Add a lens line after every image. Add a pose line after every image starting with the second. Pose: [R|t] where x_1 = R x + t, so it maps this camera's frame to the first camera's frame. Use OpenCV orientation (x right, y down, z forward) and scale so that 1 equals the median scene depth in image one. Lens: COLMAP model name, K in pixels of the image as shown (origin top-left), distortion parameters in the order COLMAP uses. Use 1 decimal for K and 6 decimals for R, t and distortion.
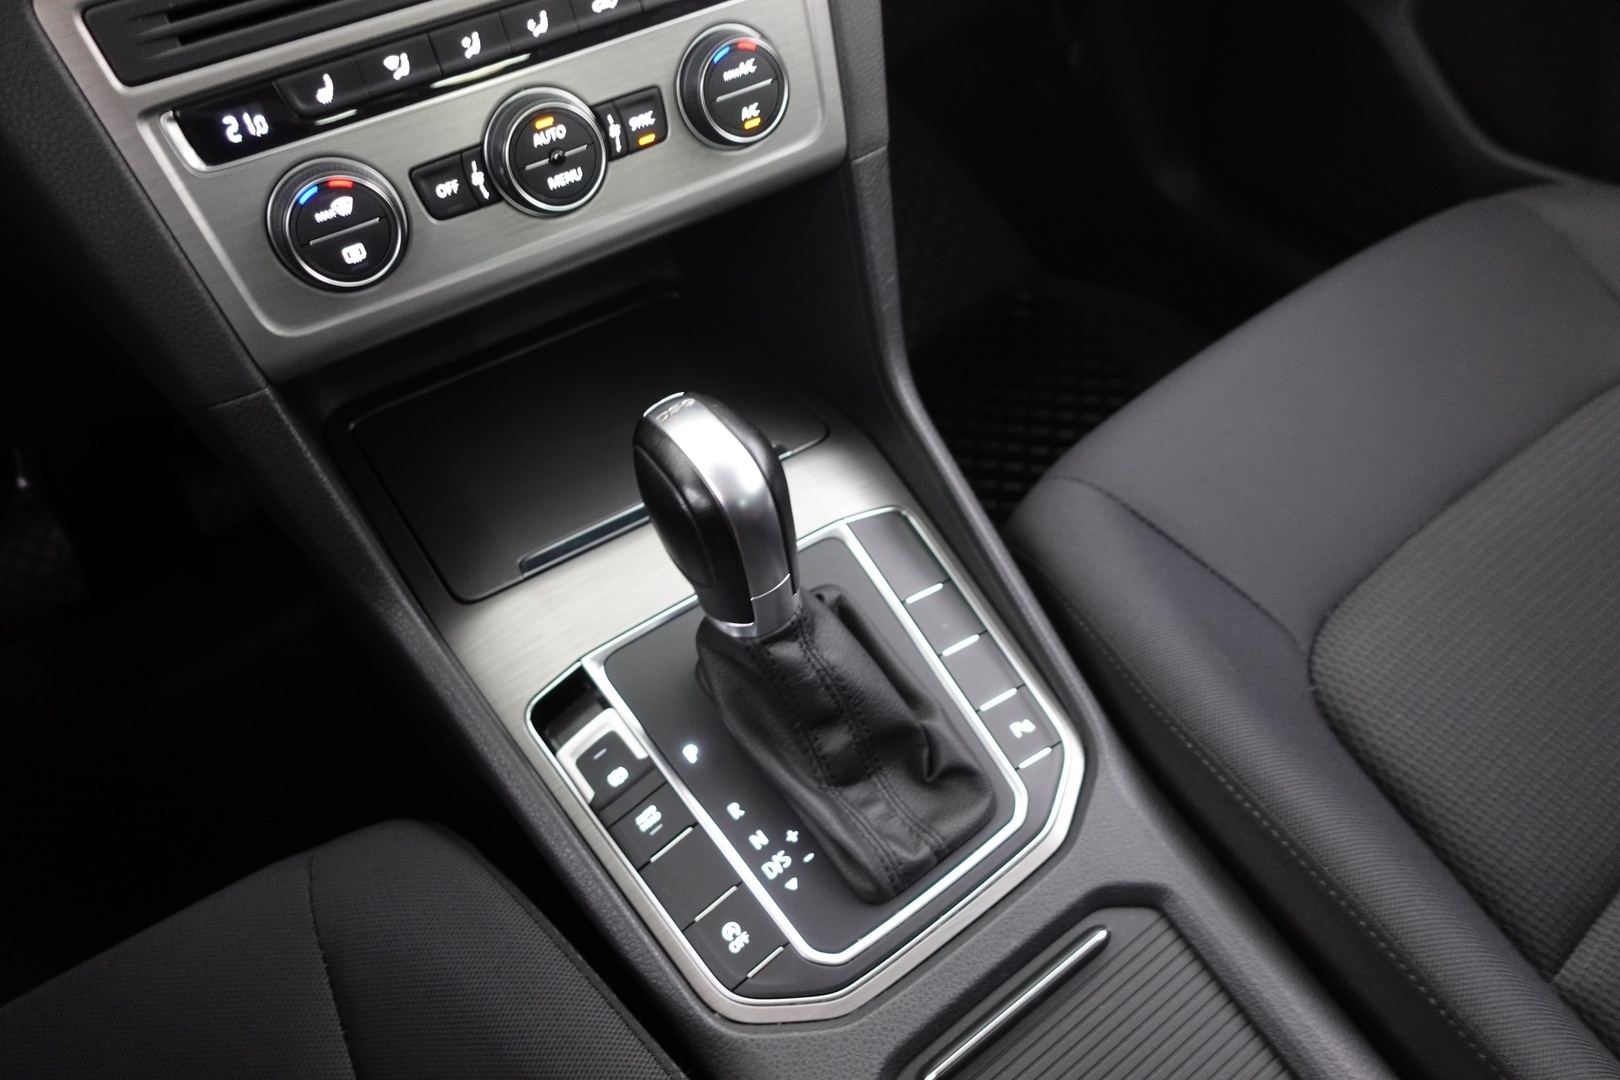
lens RADIAL K [[1074.3, 0, 800.6], [0, 1074.3, 534.5], [0, 0, 1]] dist [0.000487, -0.003564]
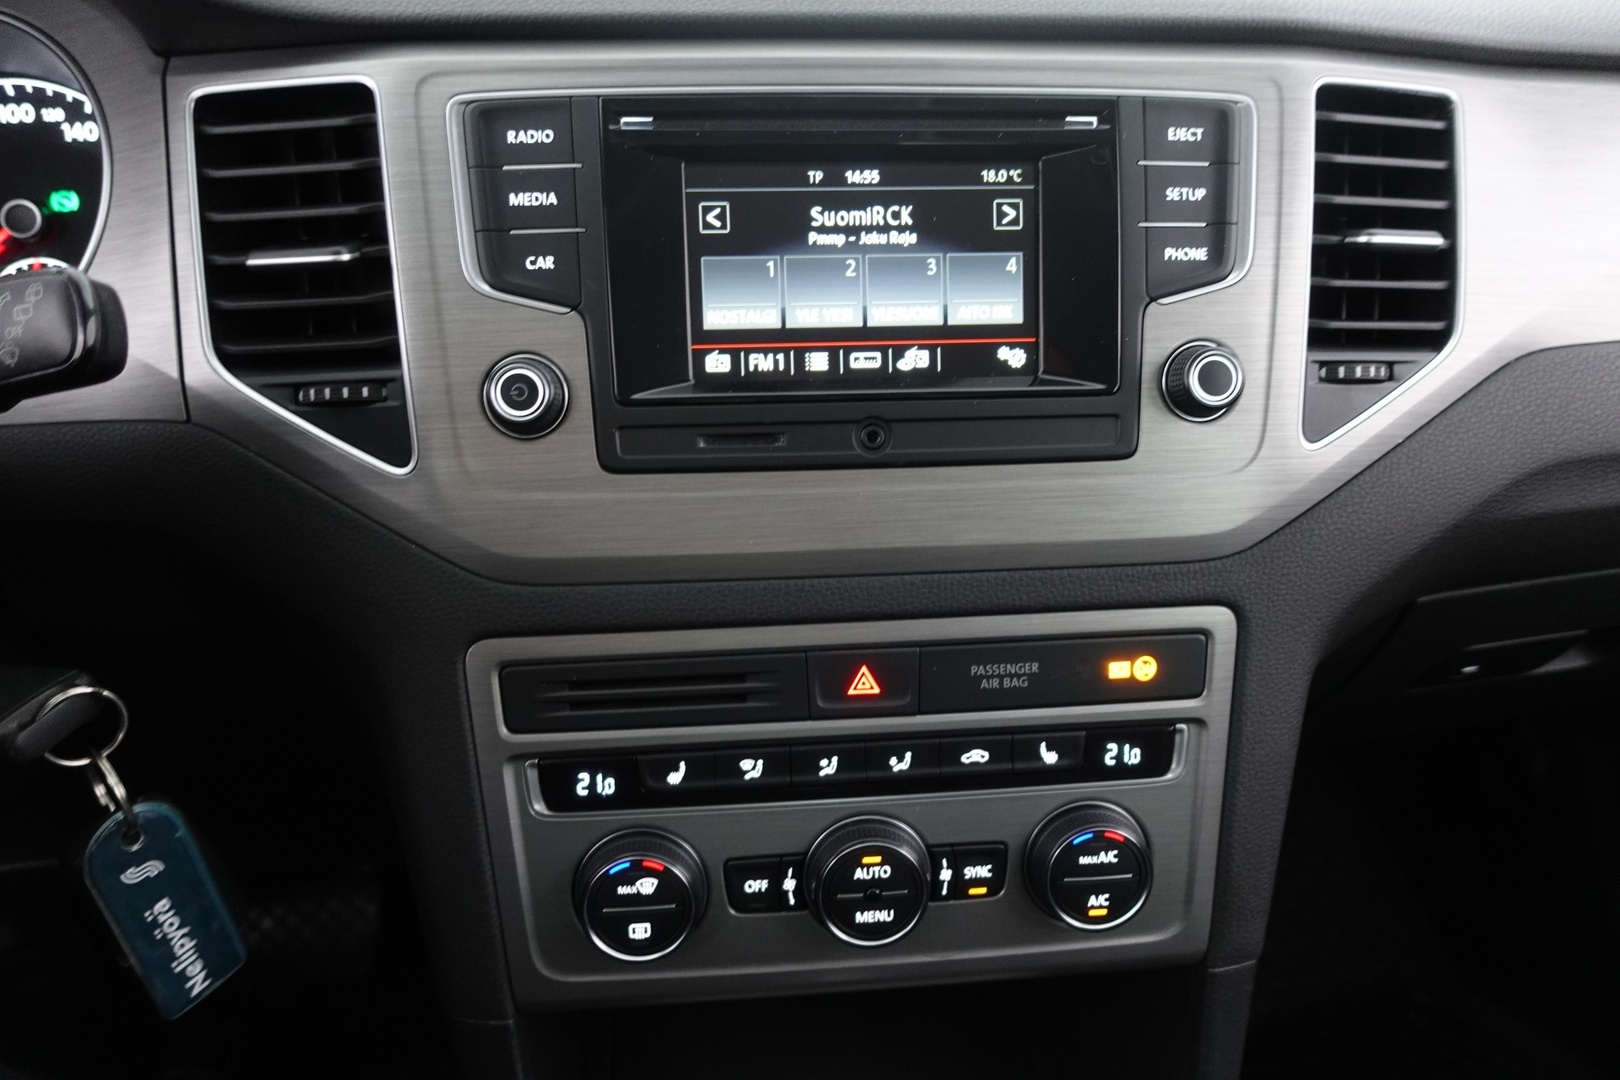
lens RADIAL K [[1074.3, 0, 817.0], [0, 1074.3, 548.3], [0, 0, 1]] dist [0.000487, -0.003564]
pose [[0.899558, 0.250468, -0.357856, -0.012555], [-0.366771, 0.878056, -0.307404, -0.314715], [0.237223, 0.407779, 0.881727, 0.045381]]
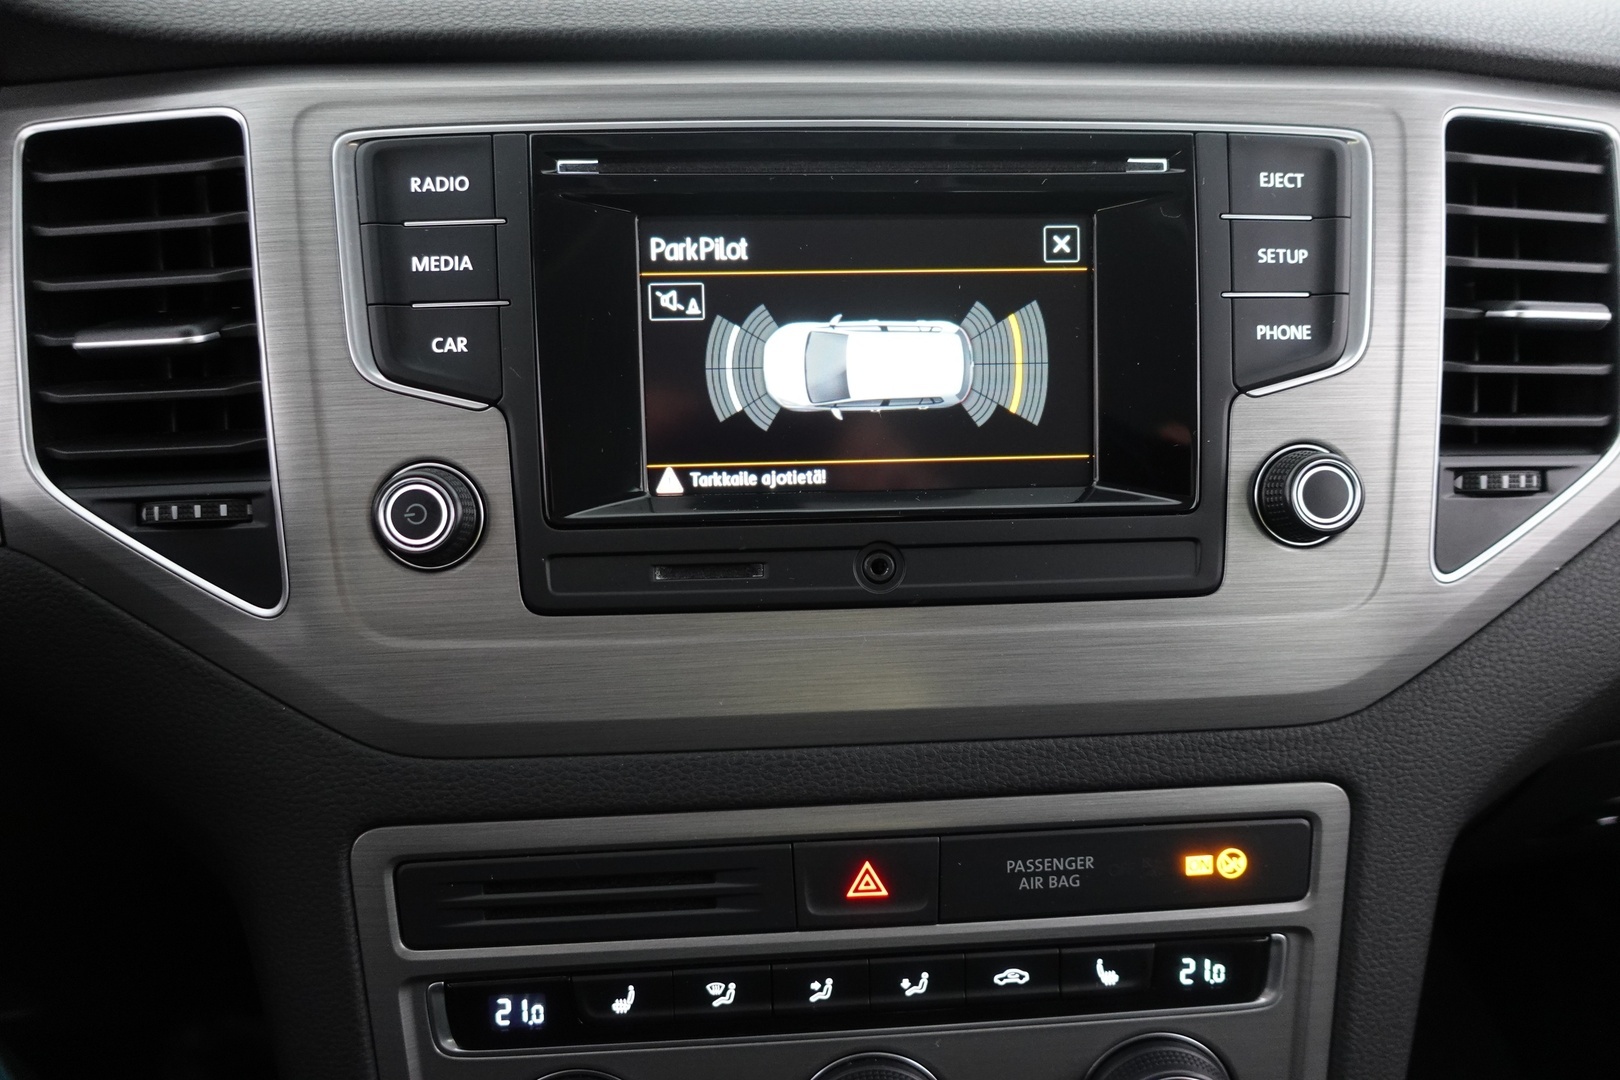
lens RADIAL K [[1074.3, 0, 822.1], [0, 1074.3, 556.4], [0, 0, 1]] dist [0.000487, -0.003564]
pose [[0.893028, 0.241920, -0.379441, -0.088806], [-0.375163, 0.865887, -0.330897, -0.456287], [0.248502, 0.437853, 0.864021, 0.202638]]
